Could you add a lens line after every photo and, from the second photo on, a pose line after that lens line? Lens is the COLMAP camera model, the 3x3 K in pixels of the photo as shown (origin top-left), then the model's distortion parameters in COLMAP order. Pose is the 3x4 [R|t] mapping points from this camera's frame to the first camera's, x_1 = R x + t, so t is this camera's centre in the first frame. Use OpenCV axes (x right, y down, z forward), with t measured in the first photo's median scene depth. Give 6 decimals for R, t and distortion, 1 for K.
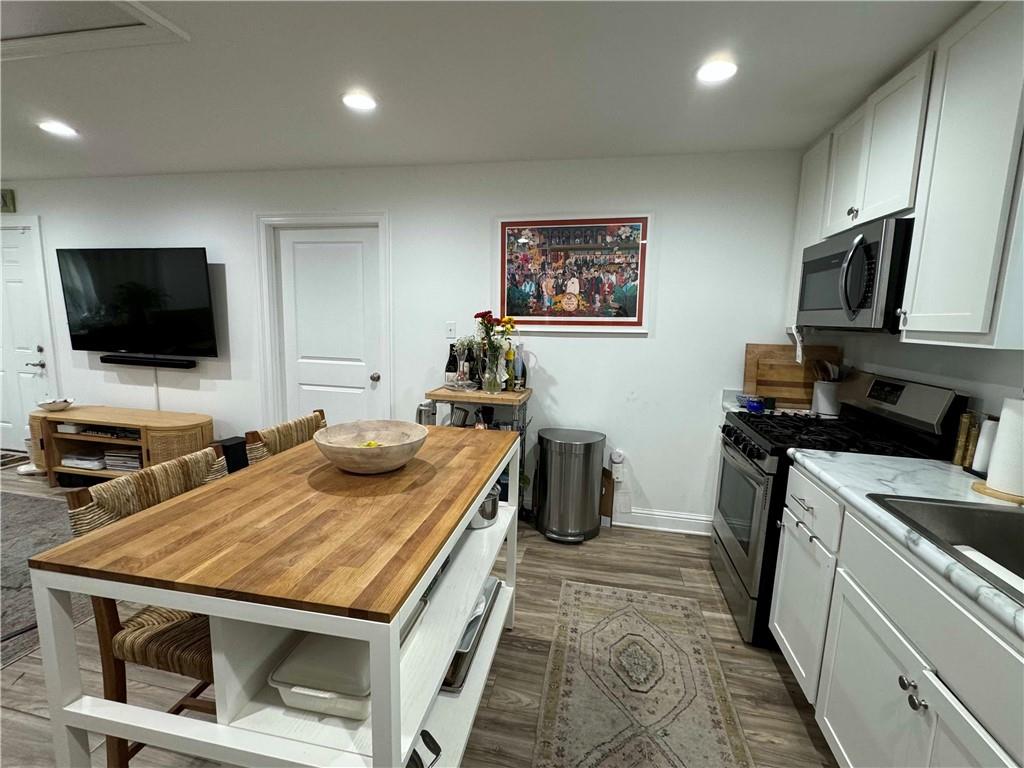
lens RADIAL K [[458.4, 0, 509.0], [0, 458.4, 386.2], [0, 0, 1]] dist [-0.001679, -0.000617]
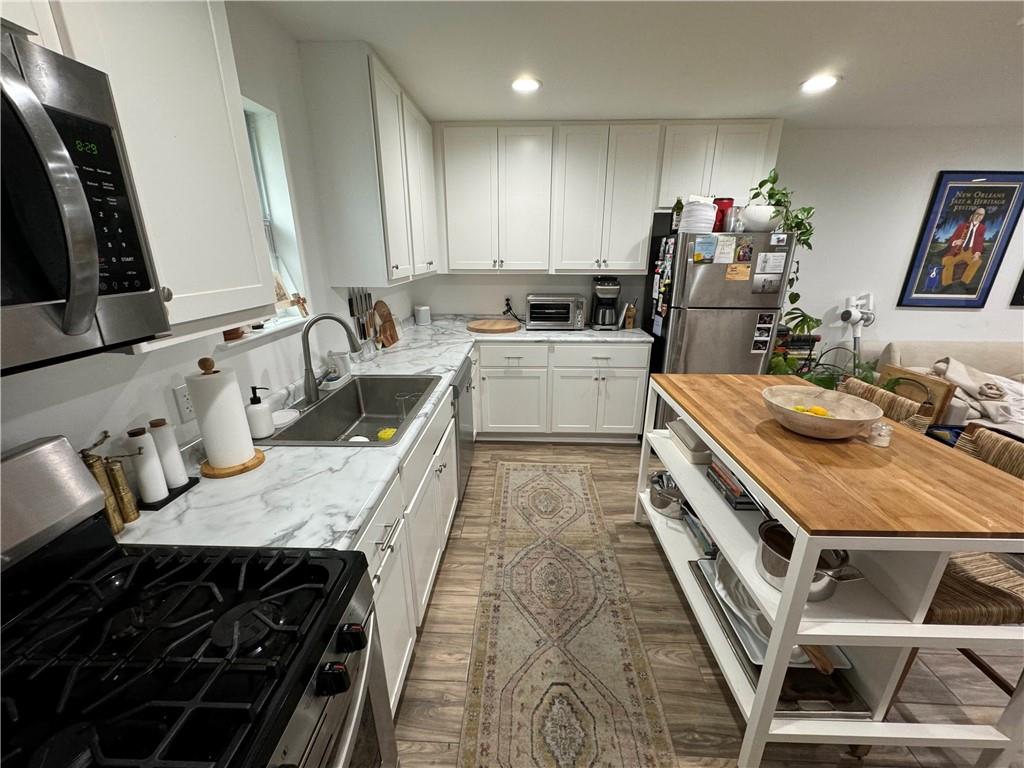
lens RADIAL K [[406.9, 0, 513.7], [0, 406.9, 383.6], [0, 0, 1]] dist [-0.002137, 0.000224]
pose [[-0.984366, 0.027409, -0.173988, 0.275009], [-0.053929, 0.893474, 0.445866, -0.153860], [0.167674, 0.448278, -0.878027, 0.780151]]
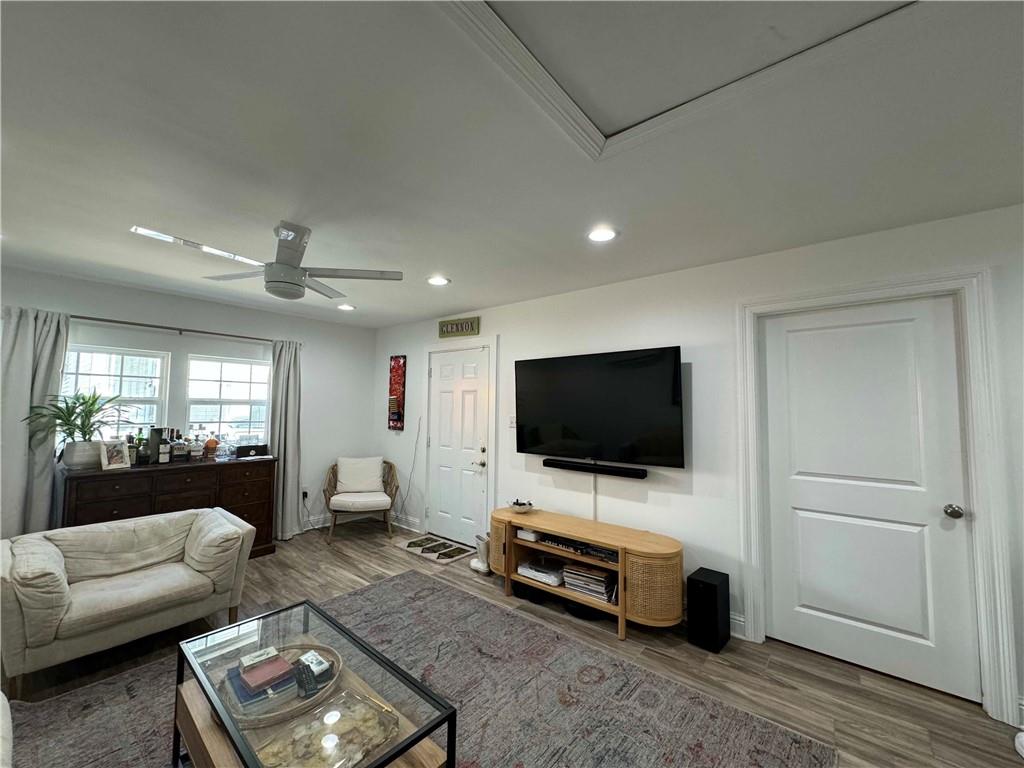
lens RADIAL K [[406.9, 0, 511.7], [0, 406.9, 384.2], [0, 0, 1]] dist [-0.002137, 0.000224]
pose [[0.886146, -0.046214, -0.461097, -0.629885], [-0.055266, 0.977374, -0.204169, -0.048750], [0.460100, 0.206406, 0.863542, 0.176143]]
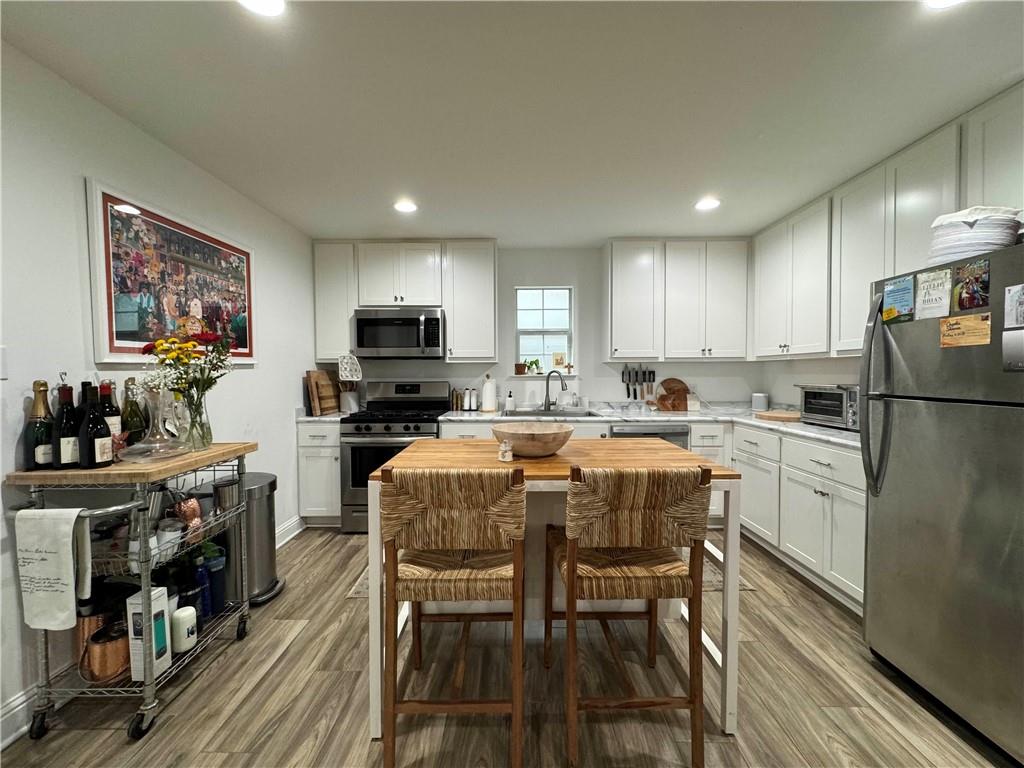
lens RADIAL K [[406.9, 0, 510.9], [0, 406.9, 384.0], [0, 0, 1]] dist [-0.002137, 0.000224]
pose [[-0.197949, -0.054454, 0.978699, -0.649137], [0.144108, 0.985990, 0.084006, -0.060255], [-0.969561, 0.157667, -0.187328, 0.569535]]
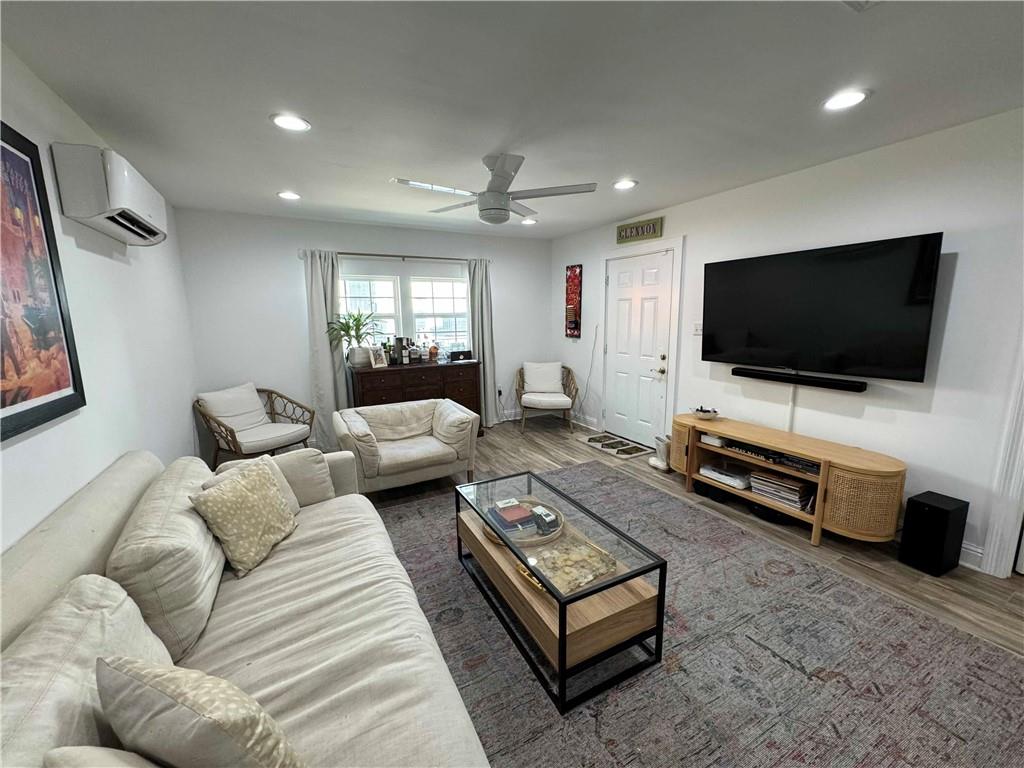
lens RADIAL K [[406.9, 0, 510.5], [0, 406.9, 384.1], [0, 0, 1]] dist [-0.002137, 0.000224]
pose [[0.649918, 0.090511, -0.754596, -0.642405], [-0.081485, 0.995458, 0.049221, -0.043038], [0.755624, 0.029499, 0.654341, 0.077491]]
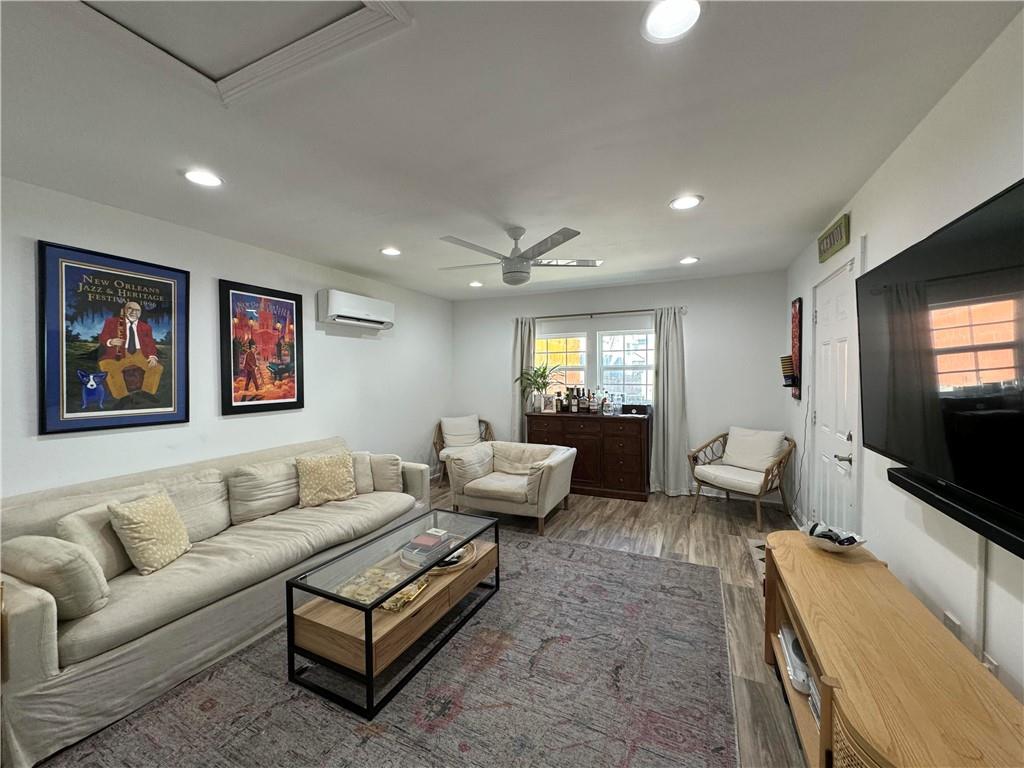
lens RADIAL K [[406.9, 0, 512.5], [0, 406.9, 383.9], [0, 0, 1]] dist [-0.002137, 0.000224]
pose [[-0.224161, -0.001449, -0.974551, -0.426337], [-0.144881, 0.988936, 0.031855, -0.131442], [0.963723, 0.148334, -0.221891, 0.810188]]
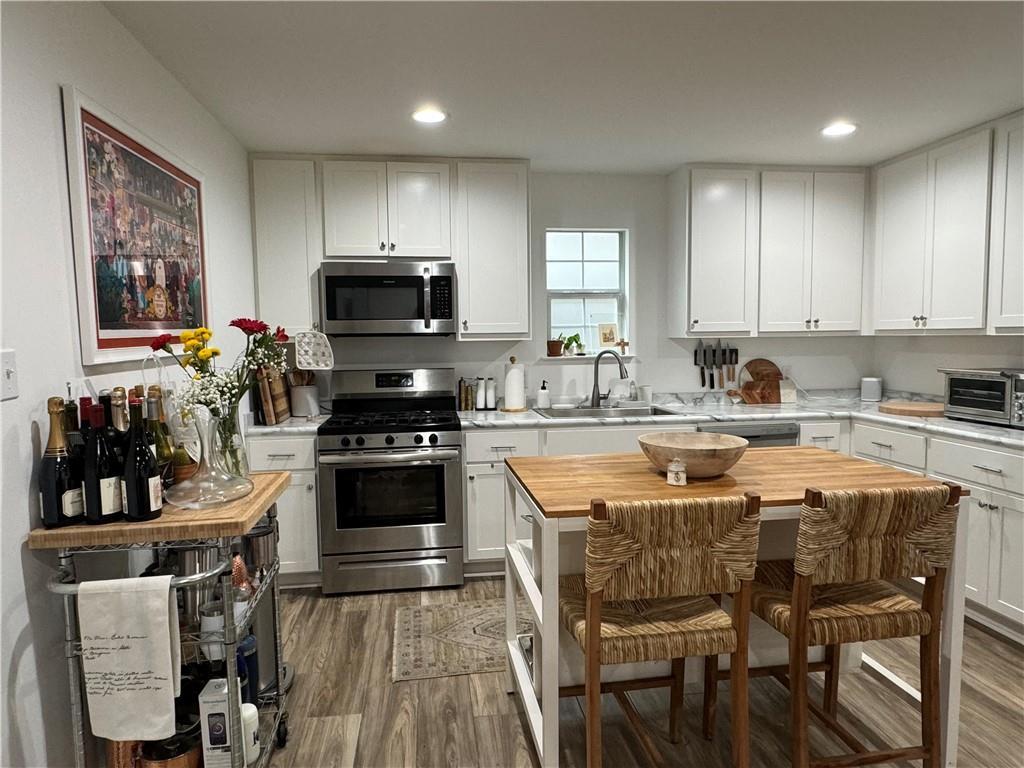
lens RADIAL K [[636.0, 0, 505.0], [0, 636.0, 384.0], [0, 0, 1]] dist [-0.003357, 0.000277]
pose [[-0.332123, -0.094166, 0.938524, -0.672389], [0.143290, 0.978419, 0.148876, -0.134012], [-0.932289, 0.183926, -0.311462, 0.819237]]
